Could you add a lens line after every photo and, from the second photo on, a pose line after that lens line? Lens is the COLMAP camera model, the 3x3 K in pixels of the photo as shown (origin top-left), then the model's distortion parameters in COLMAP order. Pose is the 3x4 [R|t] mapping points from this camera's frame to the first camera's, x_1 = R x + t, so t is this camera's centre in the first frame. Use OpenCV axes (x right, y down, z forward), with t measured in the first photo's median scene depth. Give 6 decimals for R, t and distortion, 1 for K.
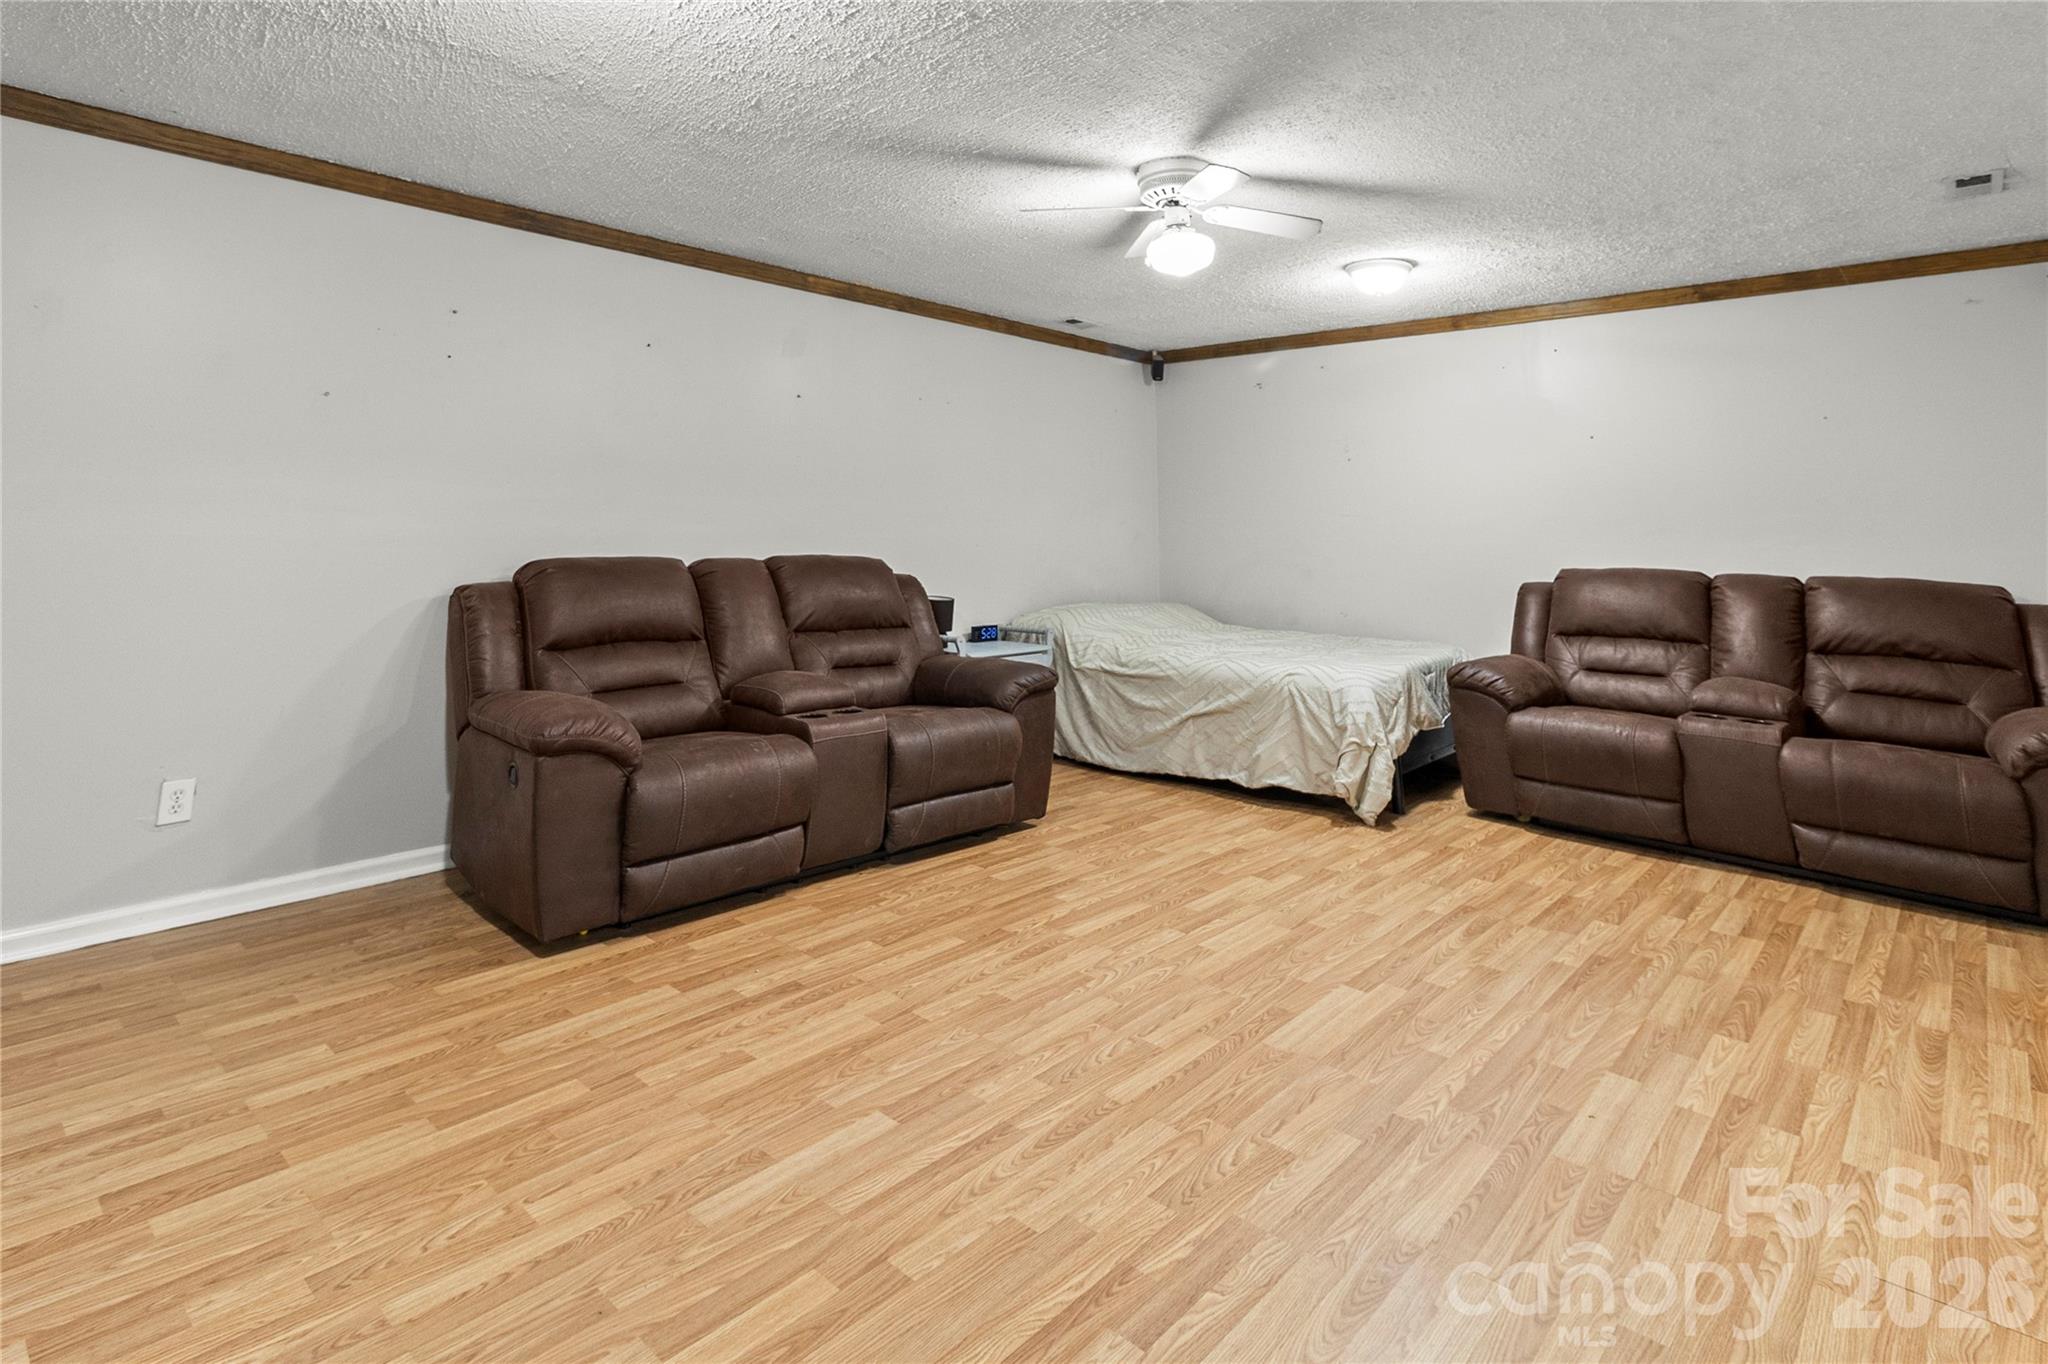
lens RADIAL K [[1052.9, 0, 1033.8], [0, 1052.9, 643.8], [0, 0, 1]] dist [-0.000078, 0.000076]
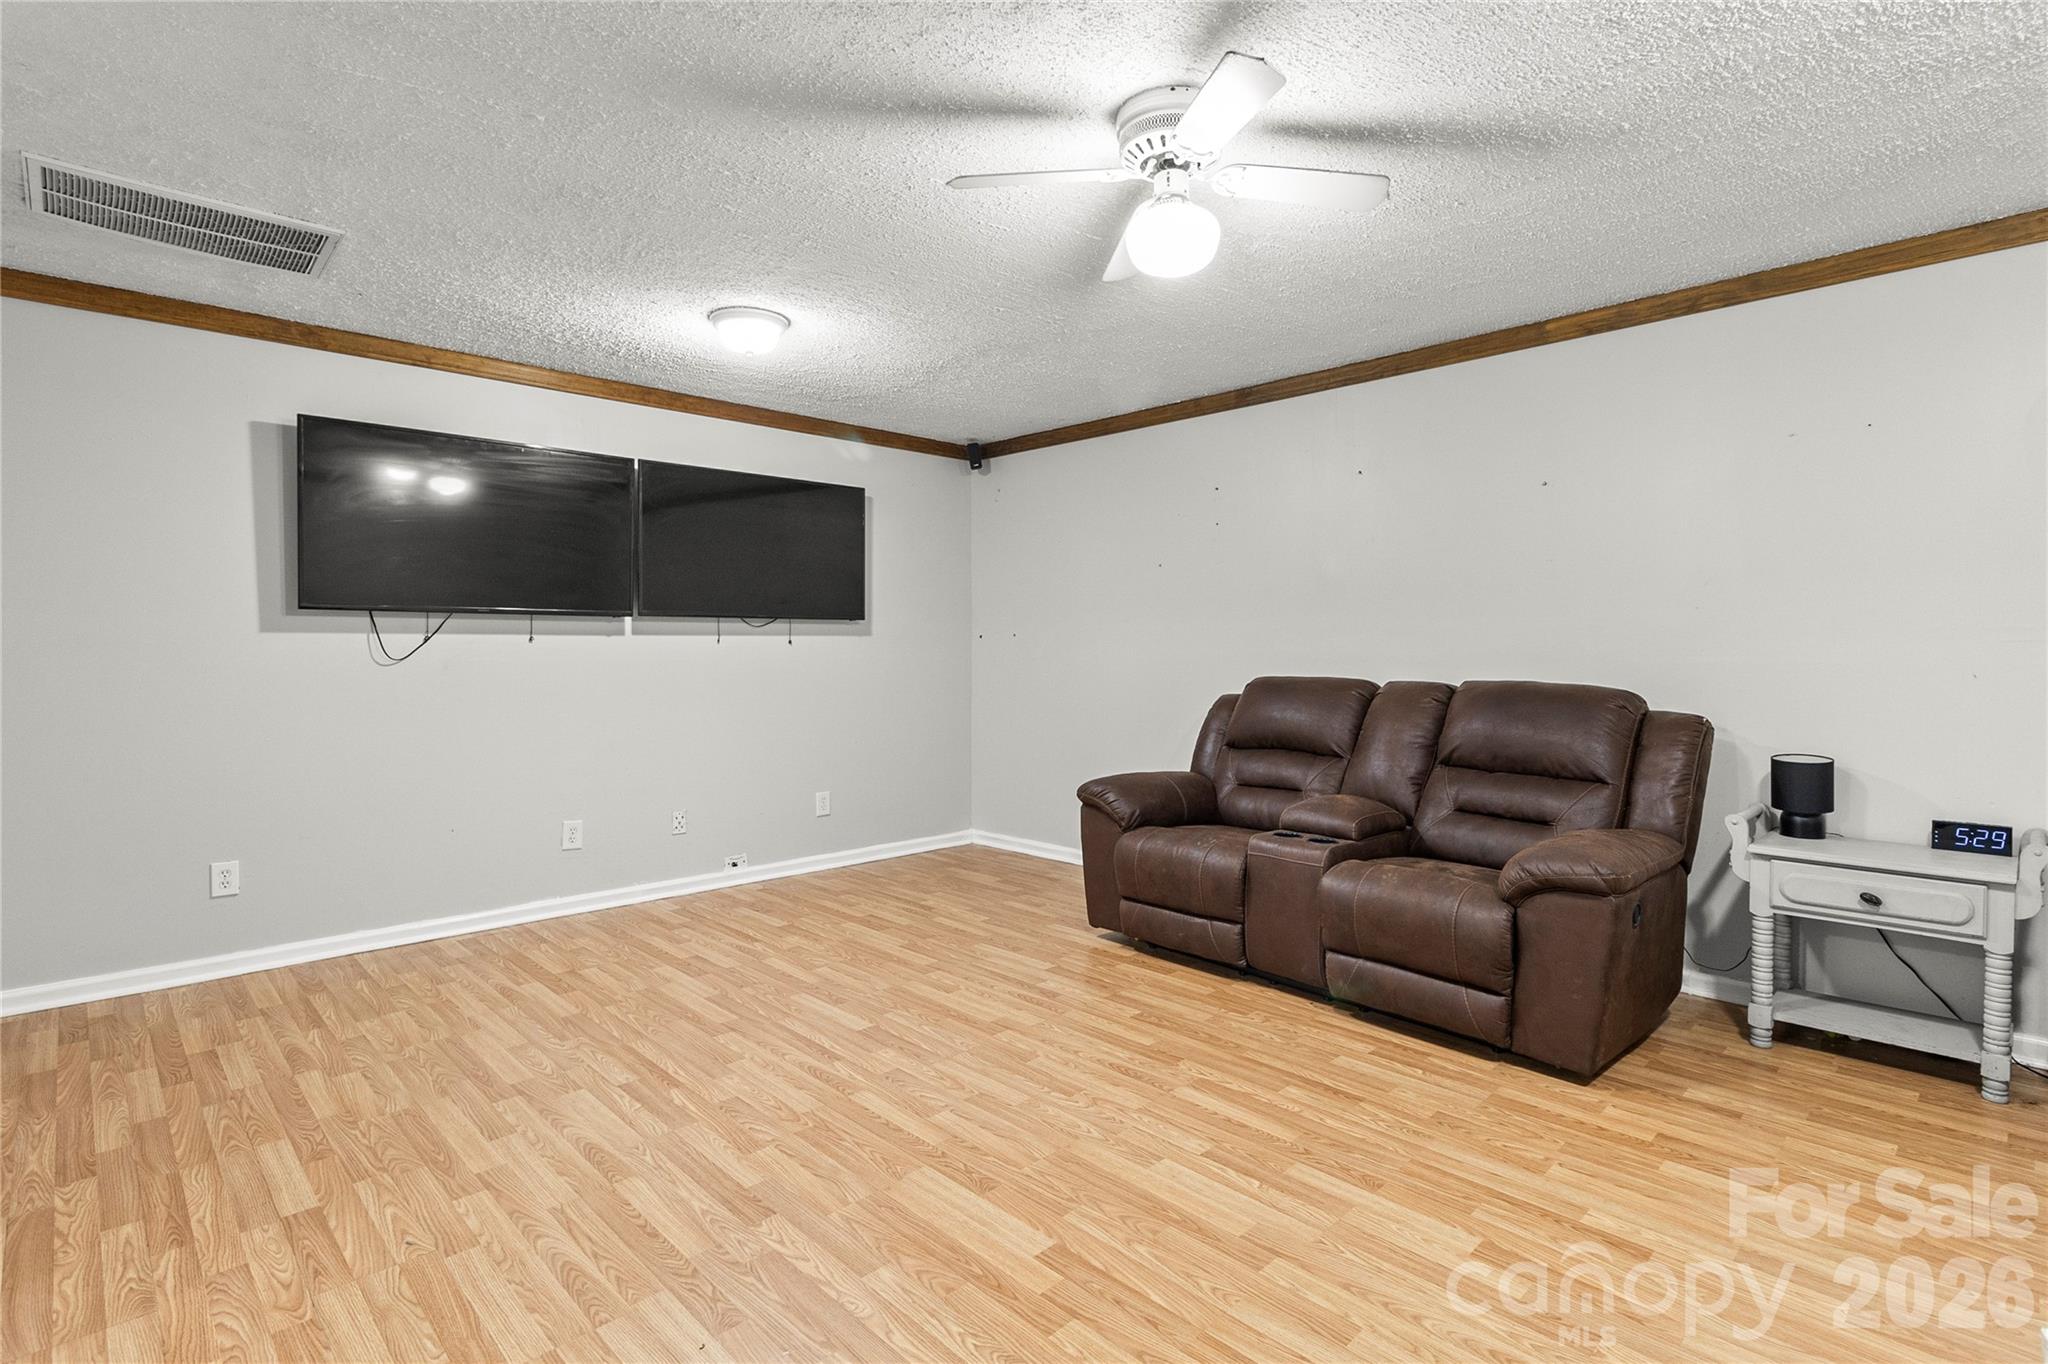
lens RADIAL K [[1004.4, 0, 1027.0], [0, 1004.4, 620.1], [0, 0, 1]] dist [-0.004583, -0.001292]
pose [[-0.073882, -0.042490, -0.996361, 0.965404], [-0.109236, 0.993425, -0.034265, -0.093613], [0.991266, 0.106307, -0.078037, 0.910825]]
